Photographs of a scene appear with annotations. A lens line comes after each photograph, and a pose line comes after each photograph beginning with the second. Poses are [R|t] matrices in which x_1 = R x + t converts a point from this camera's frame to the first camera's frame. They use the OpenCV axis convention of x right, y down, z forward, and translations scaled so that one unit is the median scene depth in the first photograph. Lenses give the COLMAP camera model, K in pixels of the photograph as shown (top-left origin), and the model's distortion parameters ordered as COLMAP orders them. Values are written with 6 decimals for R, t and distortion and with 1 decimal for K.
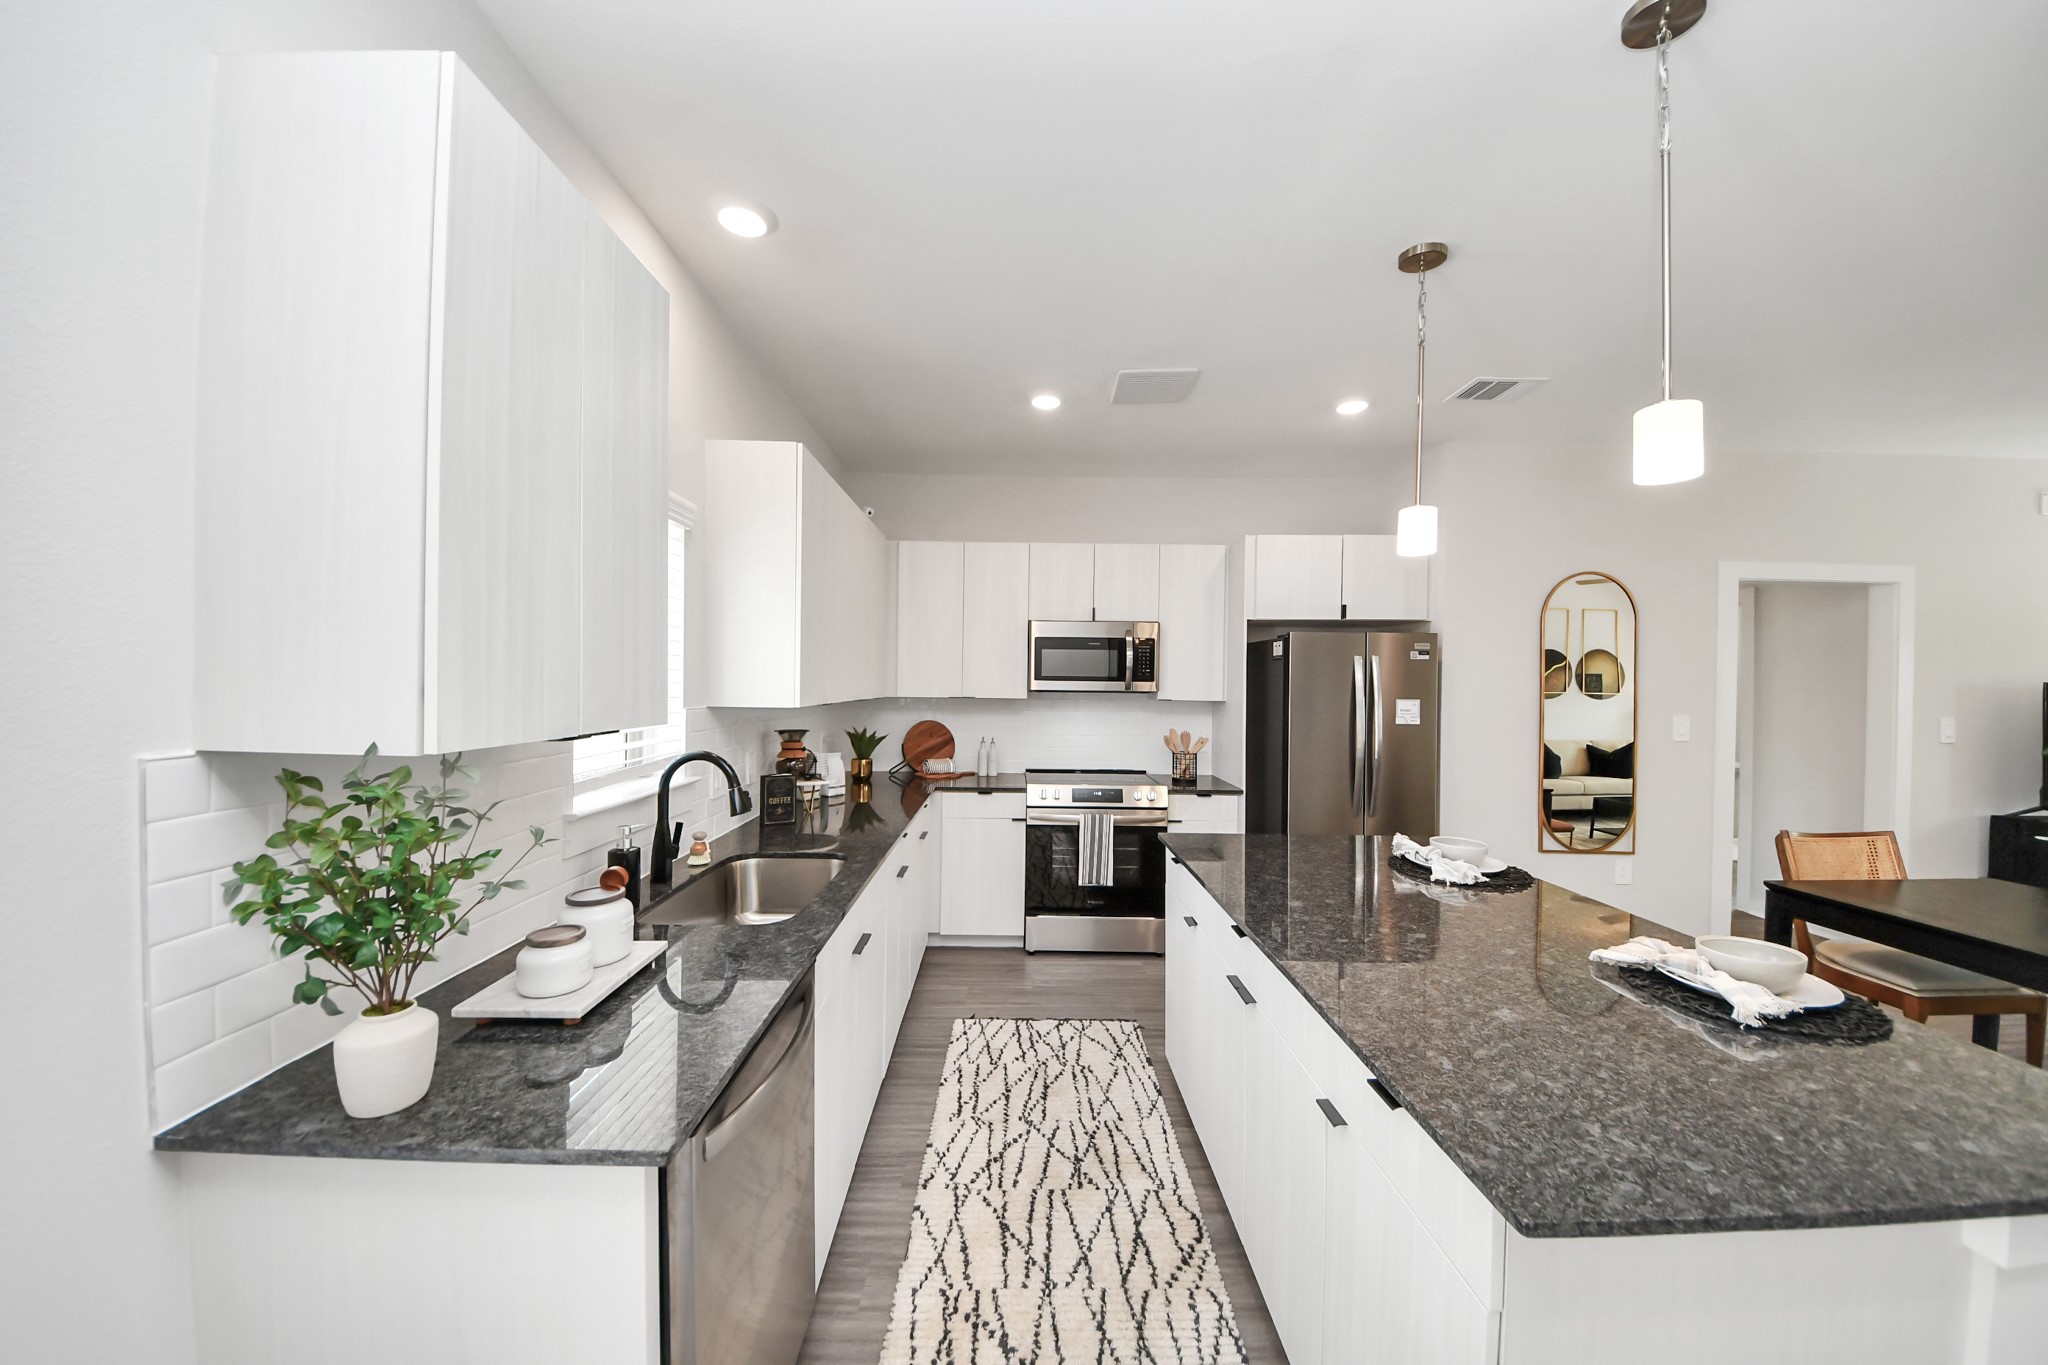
lens RADIAL K [[706.1, 0, 1016.8], [0, 706.1, 686.2], [0, 0, 1]] dist [0.024939, -0.019971]
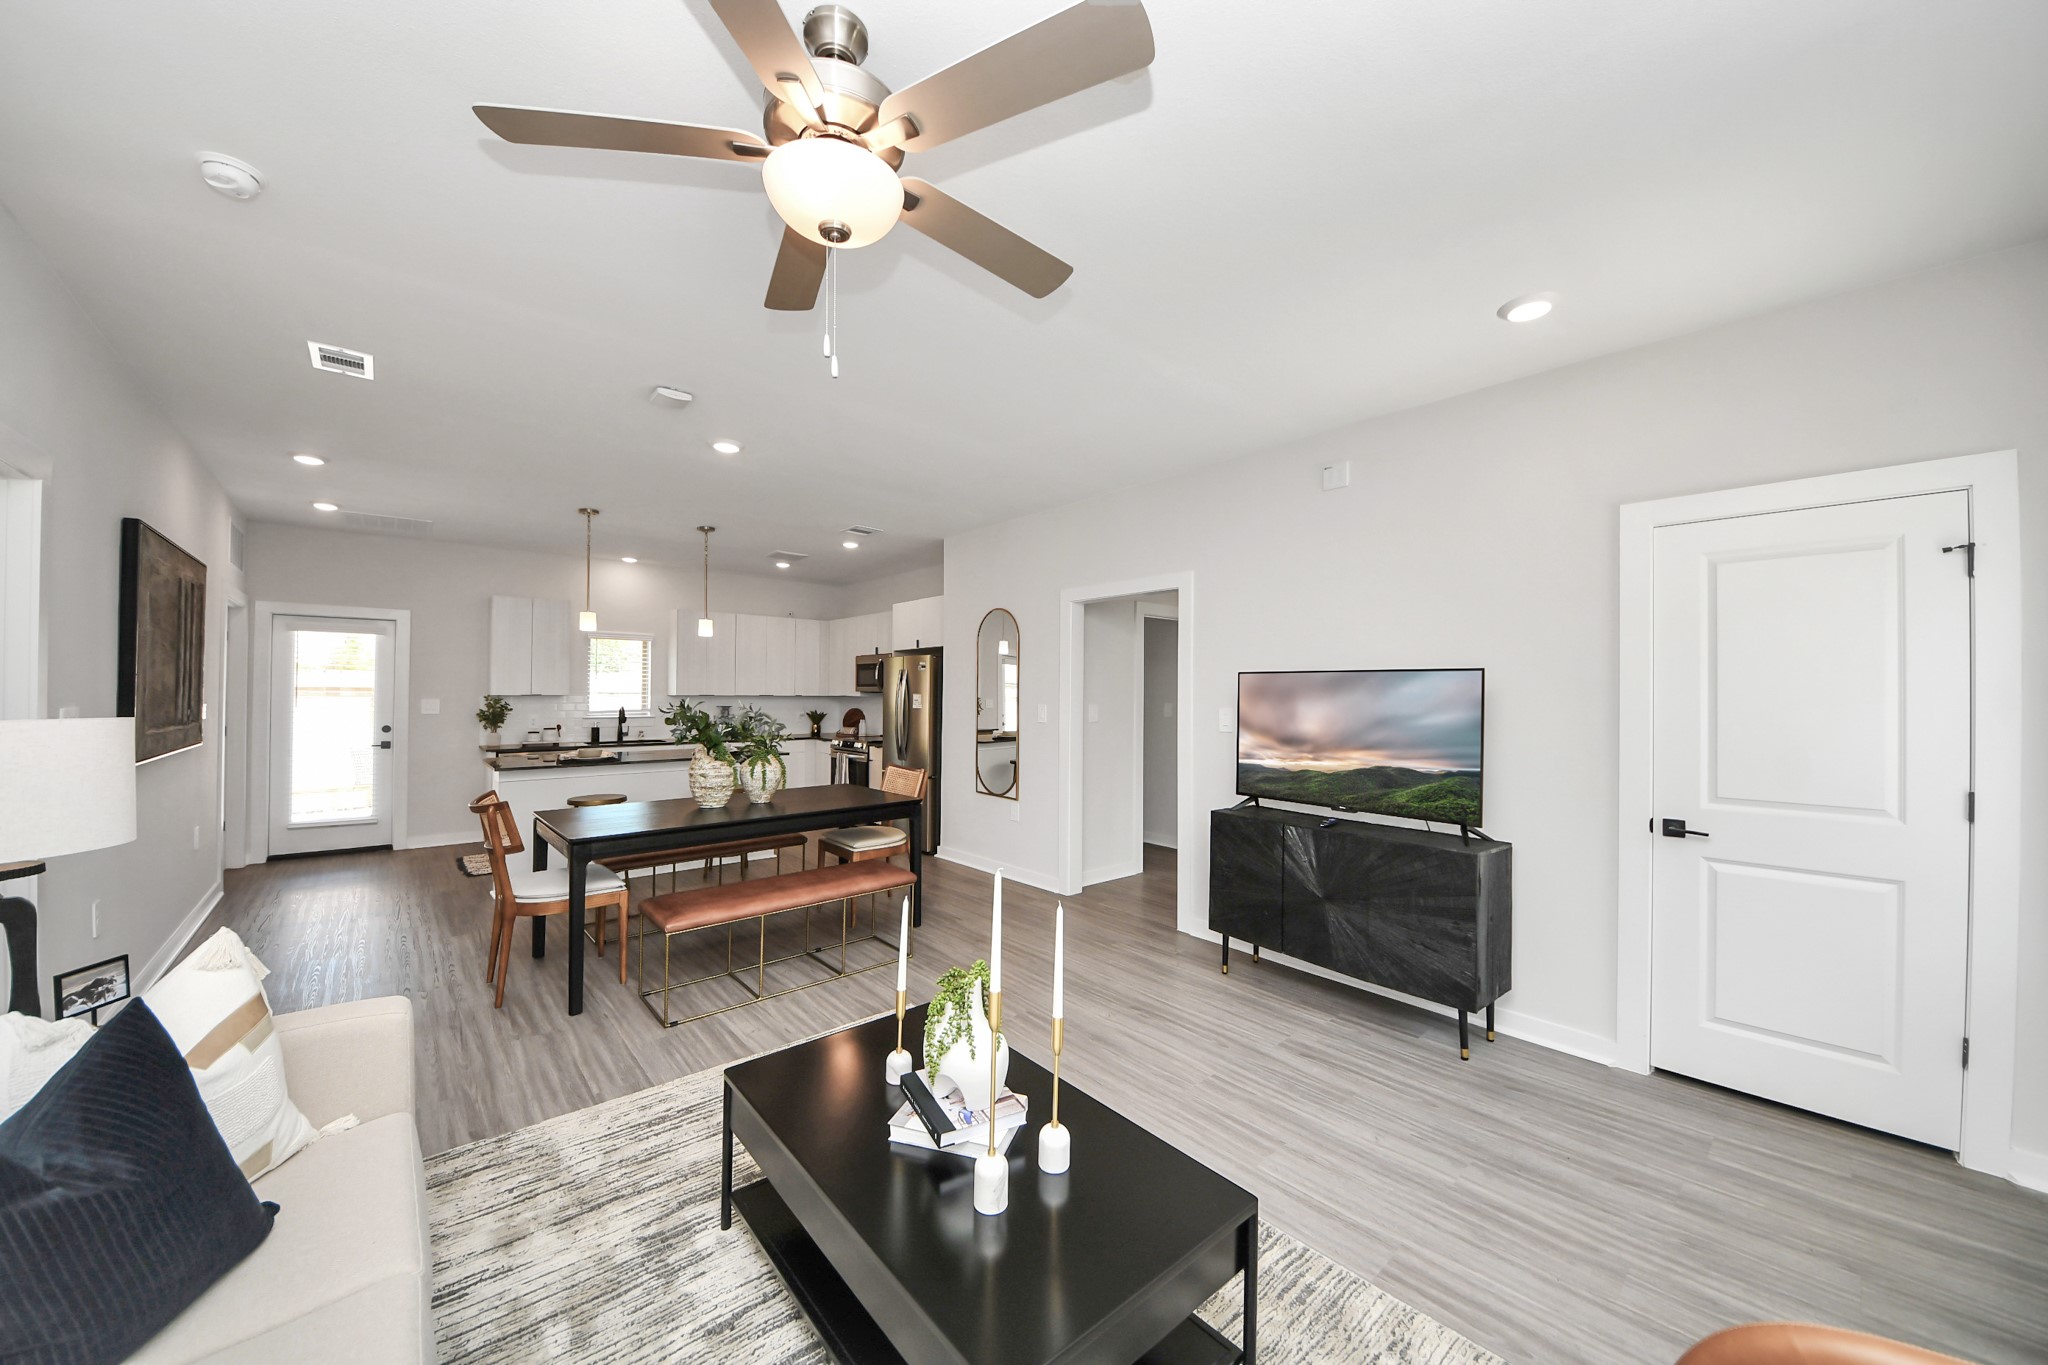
lens RADIAL K [[730.0, 0, 1025.8], [0, 730.0, 689.8], [0, 0, 1]] dist [0.000840, -0.005547]
pose [[0.650924, -0.013539, -0.759022, 2.108658], [-0.003909, 0.999768, -0.021186, 0.045334], [0.759133, 0.016758, 0.650720, 0.062806]]
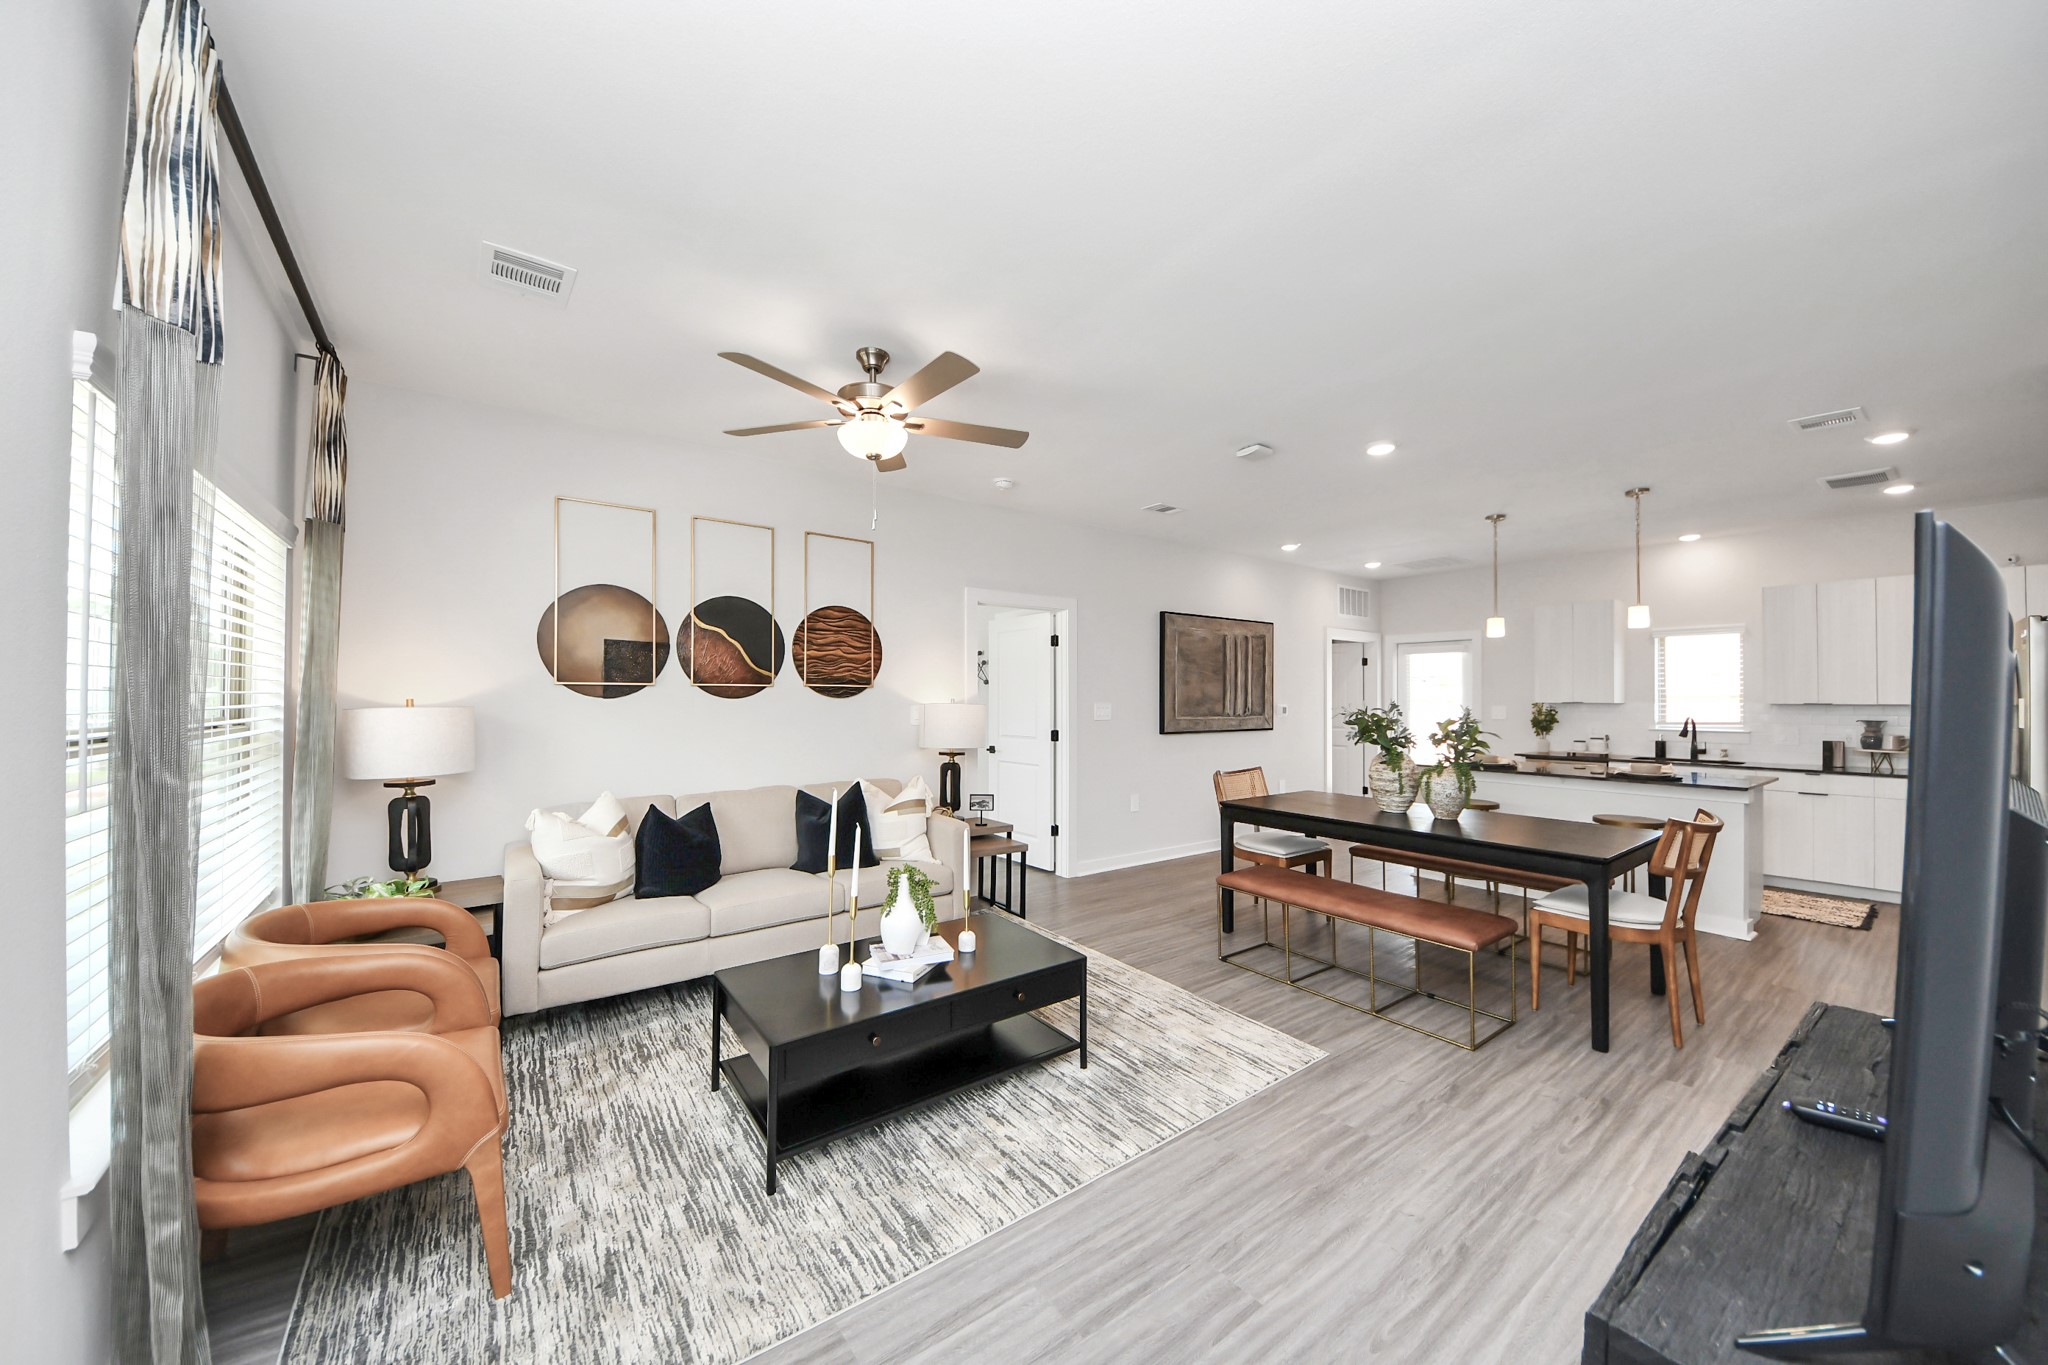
lens RADIAL K [[717.8, 0, 1004.7], [0, 717.8, 686.1], [0, 0, 1]] dist [0.025409, -0.021418]
pose [[-0.808172, -0.026519, -0.588349, 2.072691], [-0.021693, 0.999648, -0.015259, 0.041534], [0.588547, 0.000431, -0.808463, 0.992086]]
